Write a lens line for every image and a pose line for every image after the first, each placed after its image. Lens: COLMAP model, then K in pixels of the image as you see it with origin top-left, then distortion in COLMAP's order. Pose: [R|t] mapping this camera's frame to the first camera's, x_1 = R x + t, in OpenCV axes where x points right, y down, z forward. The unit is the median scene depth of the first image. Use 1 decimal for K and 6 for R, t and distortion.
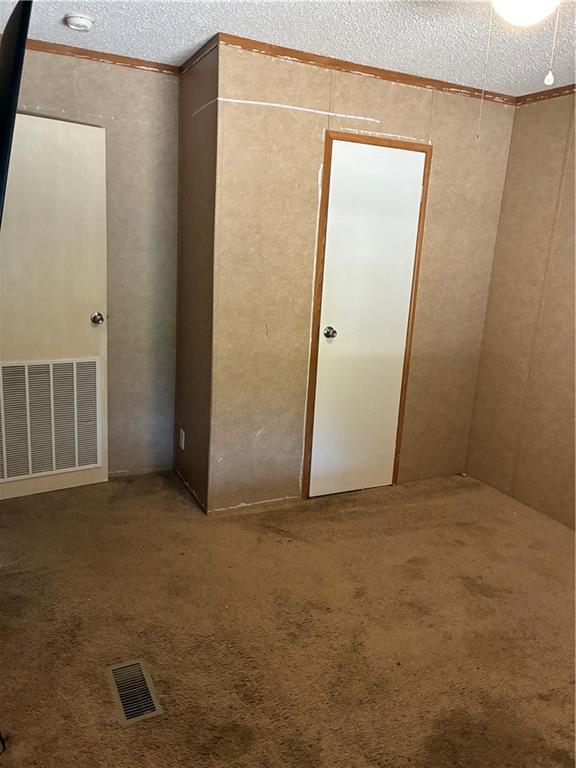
lens RADIAL K [[583.9, 0, 288.0], [0, 583.9, 384.0], [0, 0, 1]] dist [0.058852, -0.077162]
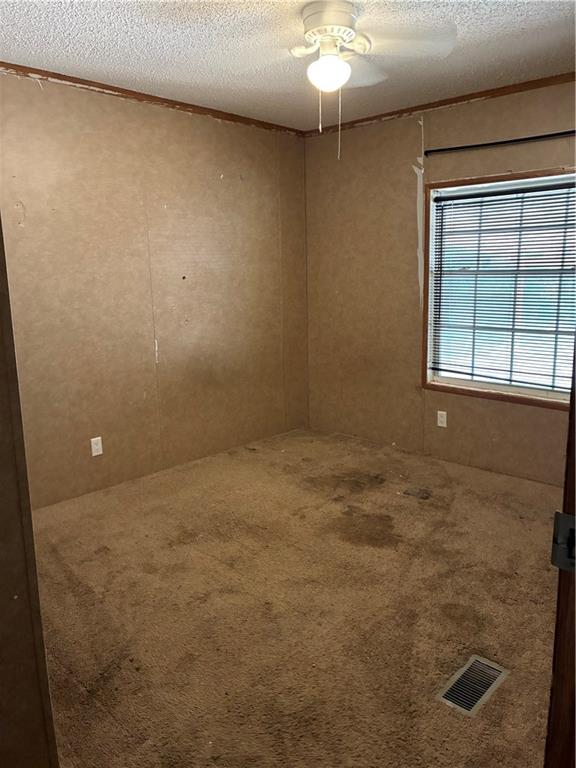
lens RADIAL K [[583.9, 0, 288.0], [0, 583.9, 384.0], [0, 0, 1]] dist [0.058852, -0.077162]
pose [[-0.359123, -0.227301, 0.905188, -0.761686], [0.207967, 0.926013, 0.315039, -0.262059], [-0.909824, 0.301387, -0.285282, 1.157045]]
